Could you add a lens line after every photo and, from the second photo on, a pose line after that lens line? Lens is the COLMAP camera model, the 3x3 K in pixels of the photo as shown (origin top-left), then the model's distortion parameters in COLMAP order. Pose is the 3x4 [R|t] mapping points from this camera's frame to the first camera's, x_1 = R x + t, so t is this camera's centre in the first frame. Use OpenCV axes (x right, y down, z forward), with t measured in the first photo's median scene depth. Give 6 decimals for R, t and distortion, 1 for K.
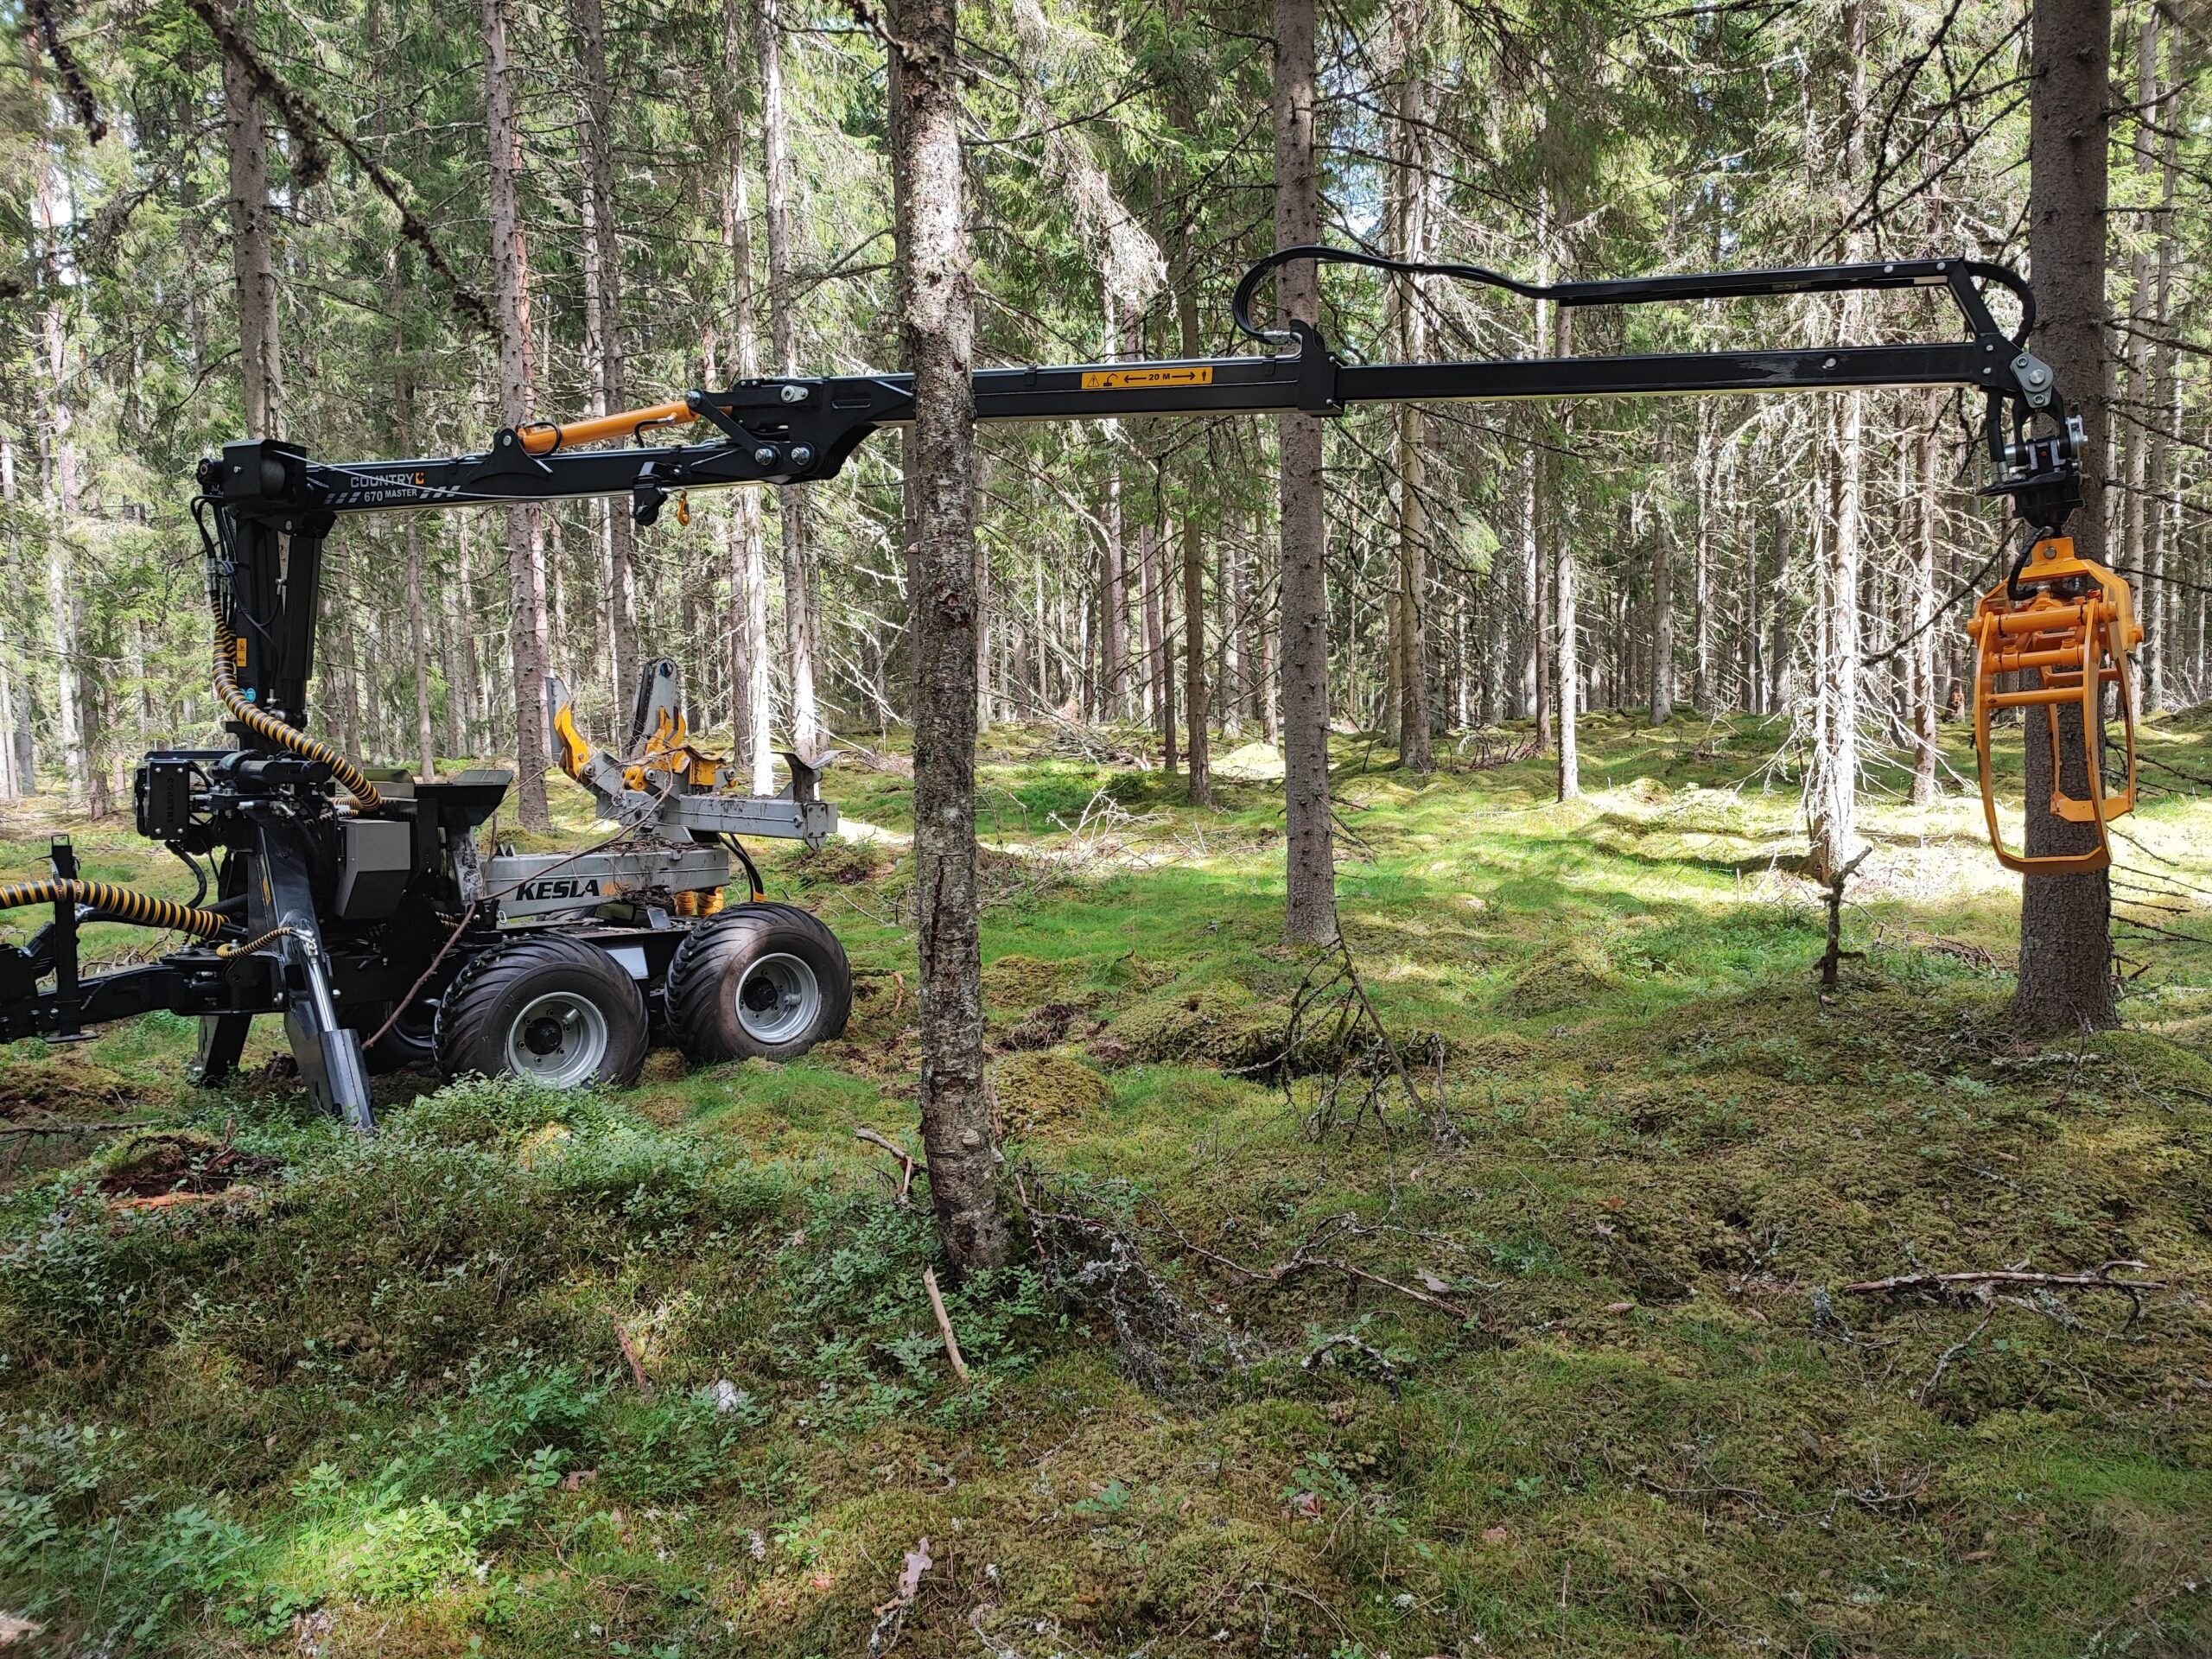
lens RADIAL K [[1682.8, 0, 1175.8], [0, 1682.8, 824.2], [0, 0, 1]] dist [0.004446, -0.001413]
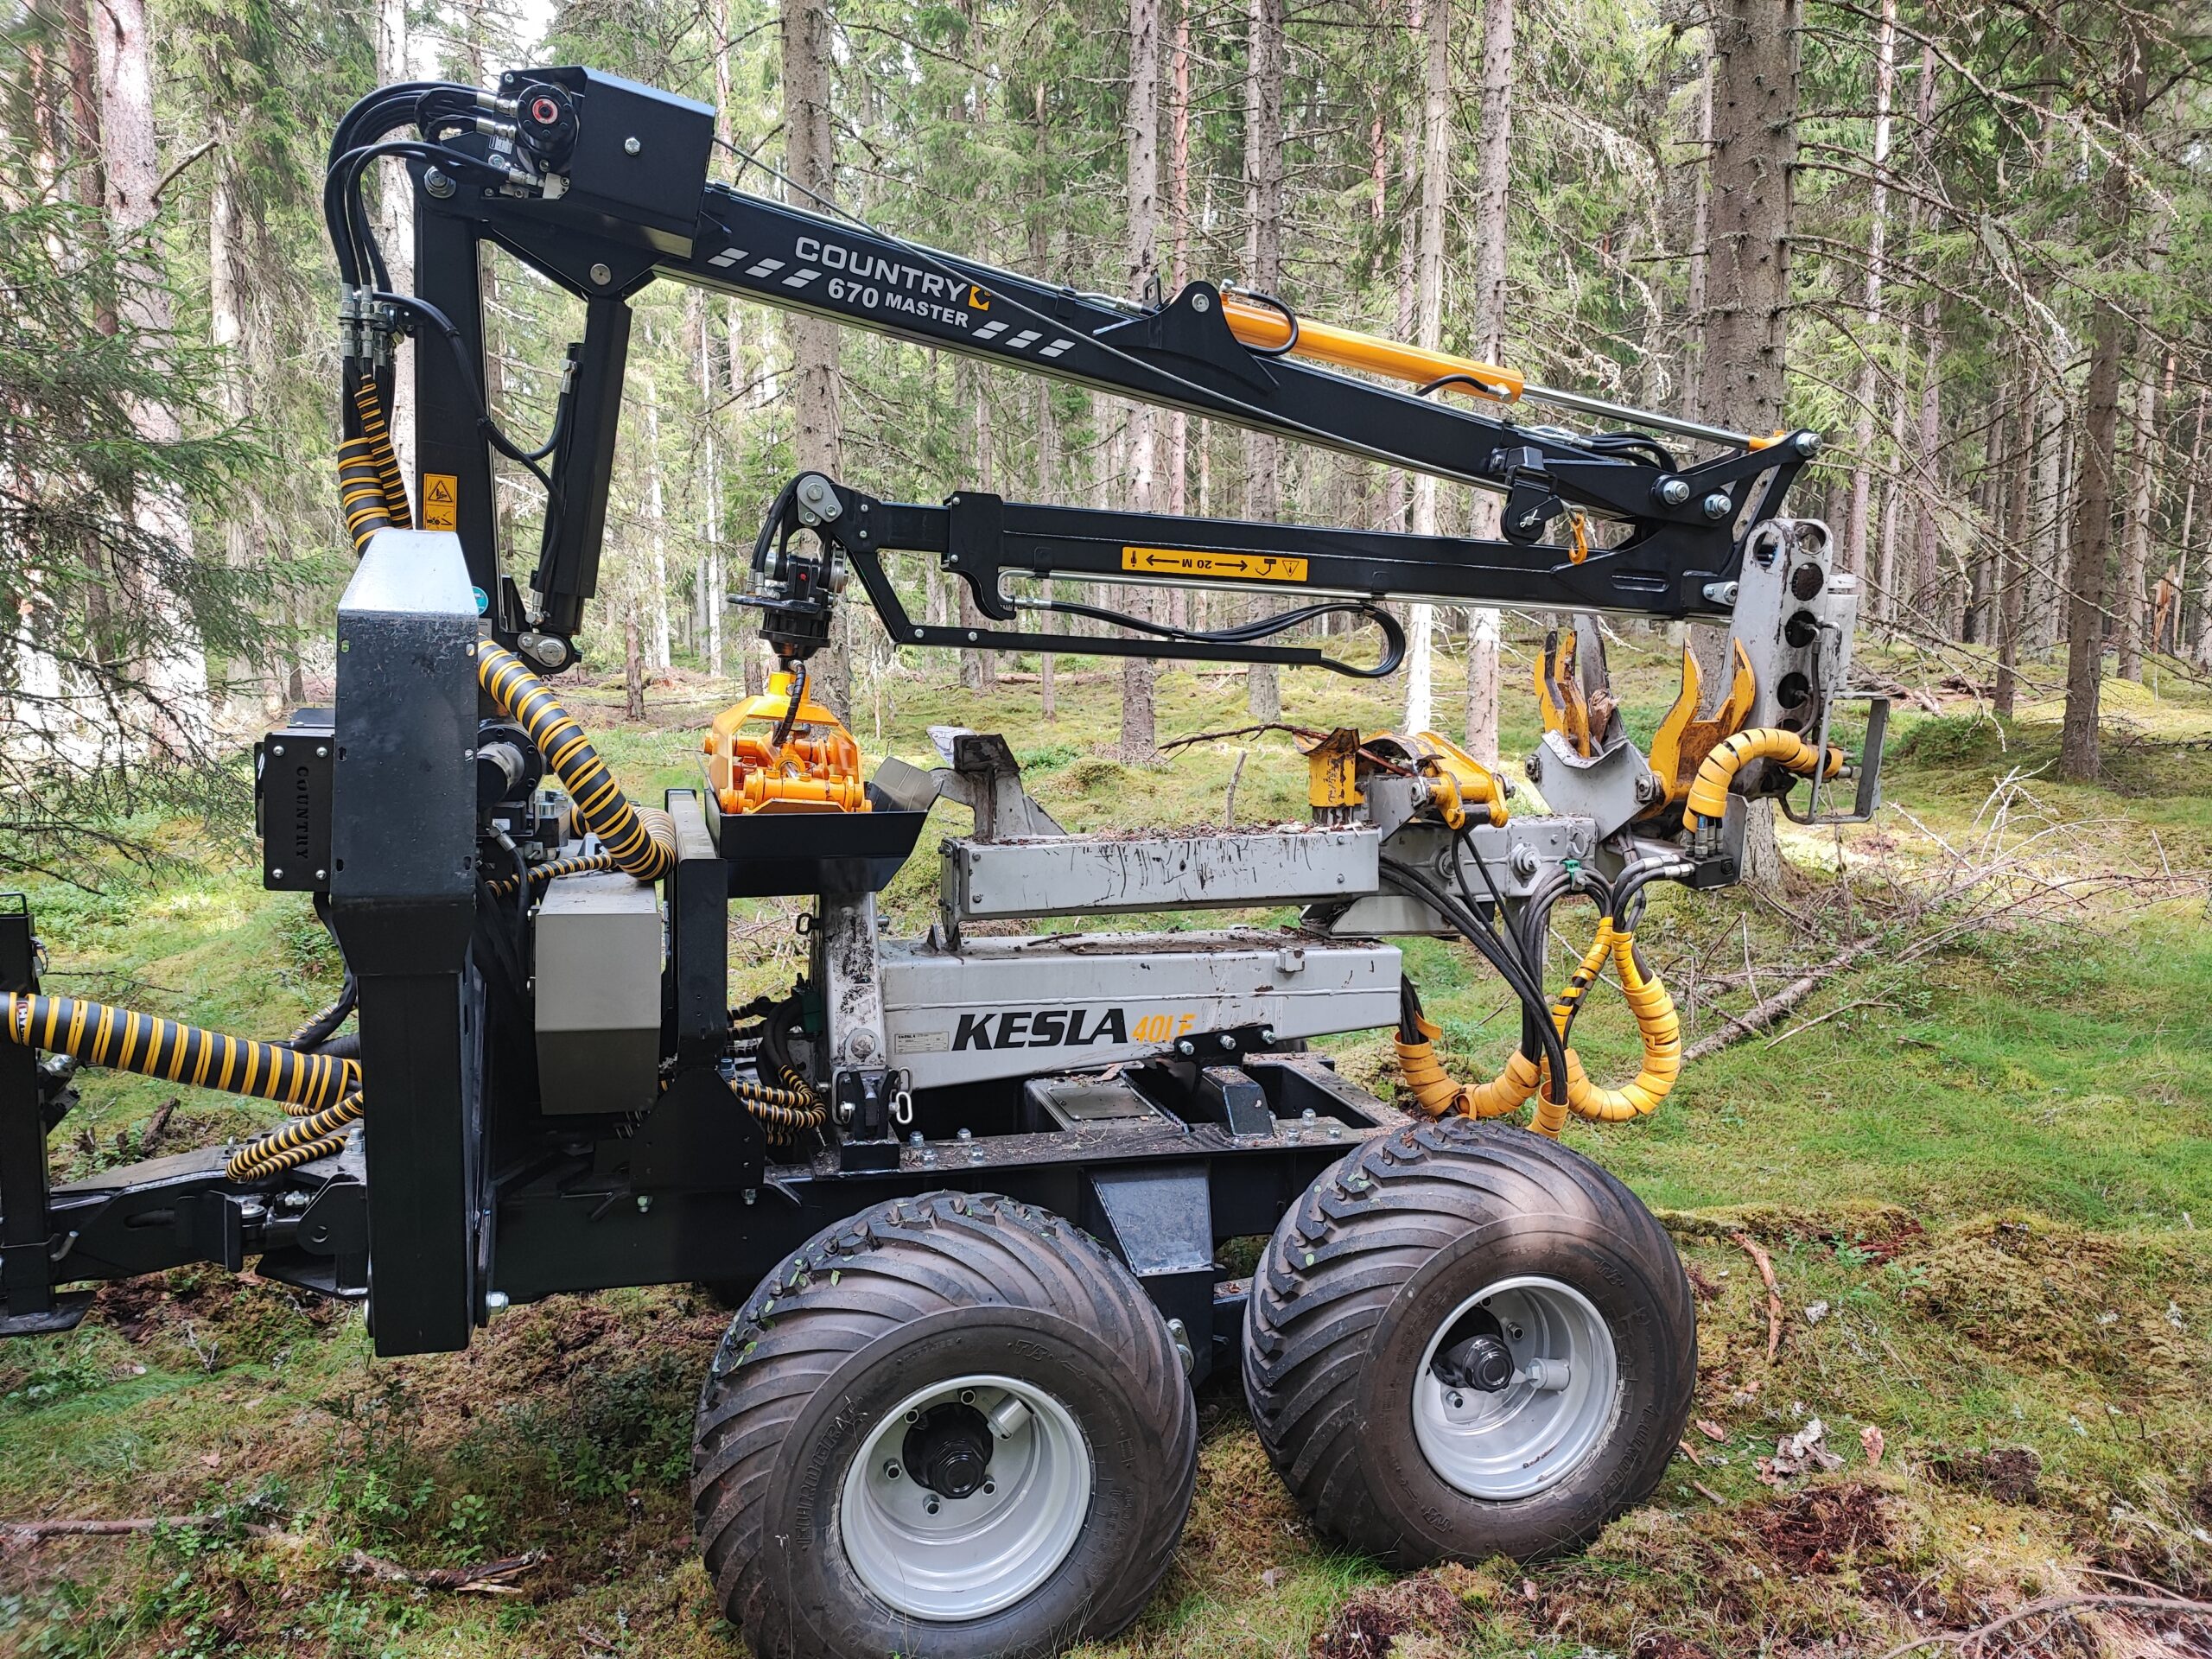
lens RADIAL K [[1736.4, 0, 1109.3], [0, 1736.4, 730.6], [0, 0, 1]] dist [0.004169, 0.333816]
pose [[0.915802, 0.049035, -0.398626, -0.147365], [-0.048985, 0.998746, 0.010317, -0.044196], [0.398632, 0.010078, 0.917056, 0.513090]]
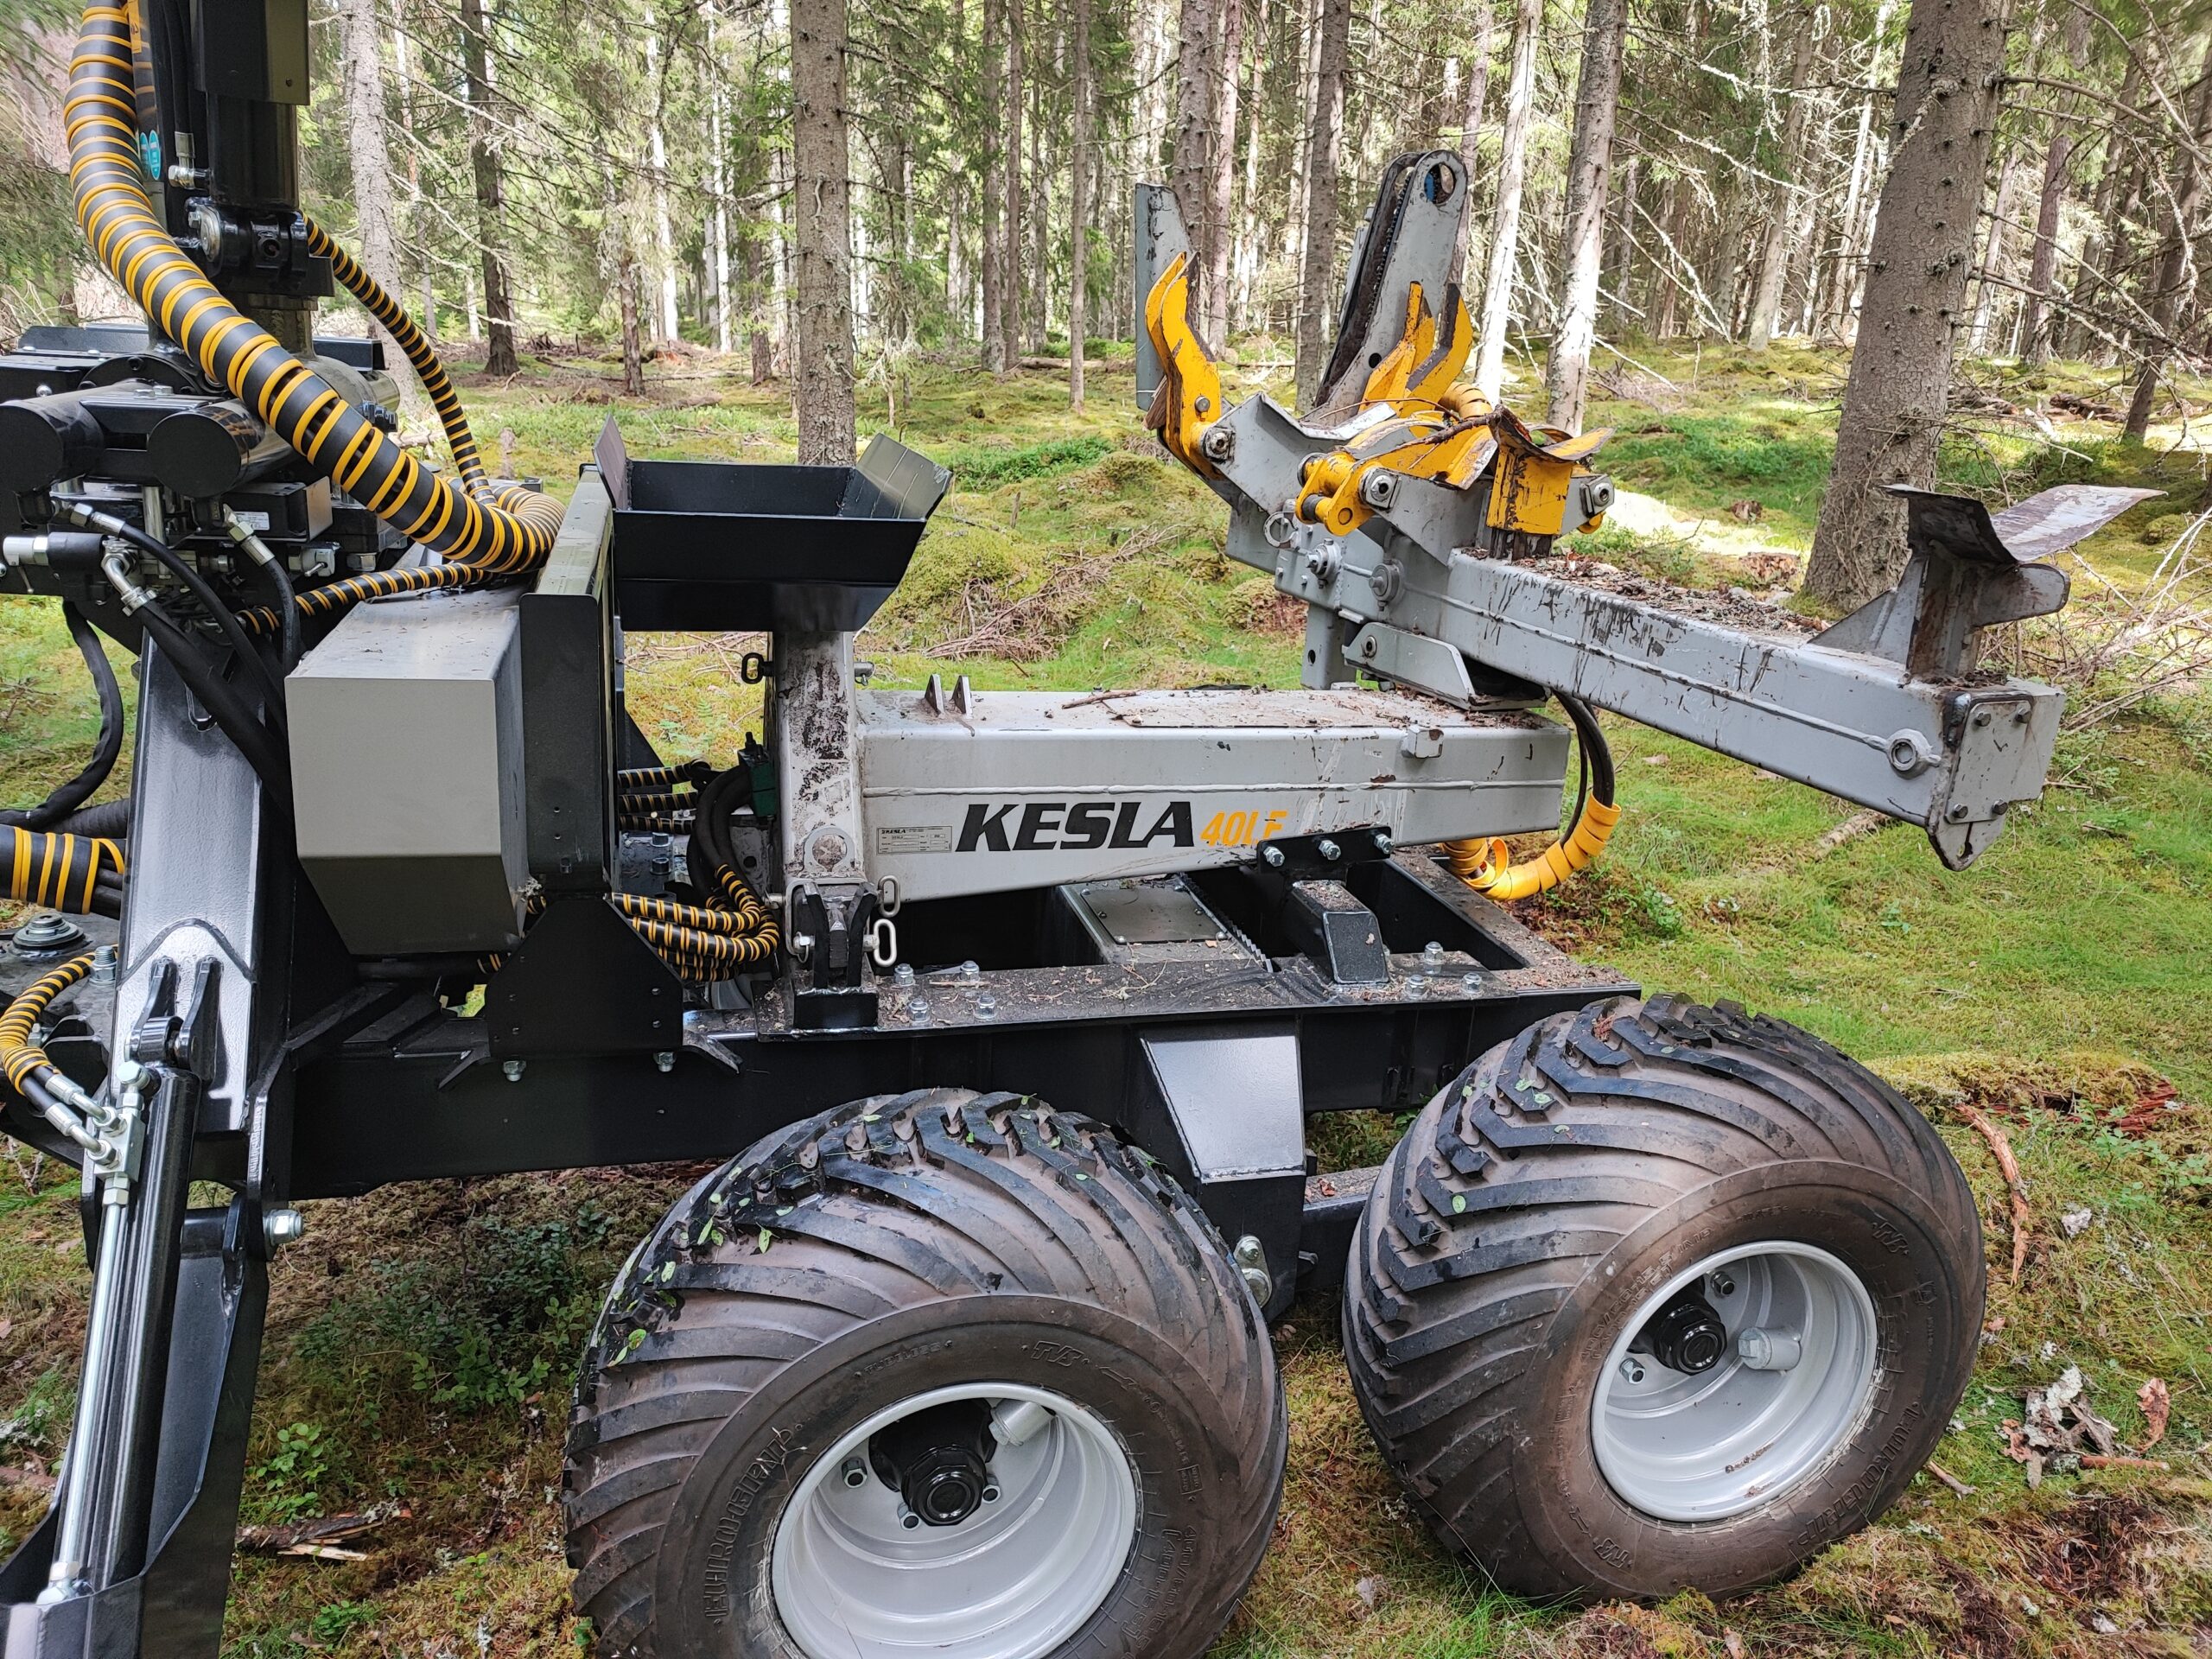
lens RADIAL K [[1620.6, 0, 1082.8], [0, 1620.6, 807.9], [0, 0, 1]] dist [0.012044, 0.003336]
pose [[0.900302, 0.181905, -0.395432, -0.214869], [-0.086003, 0.964917, 0.248070, -0.041108], [0.426684, -0.189329, 0.884361, 0.643761]]
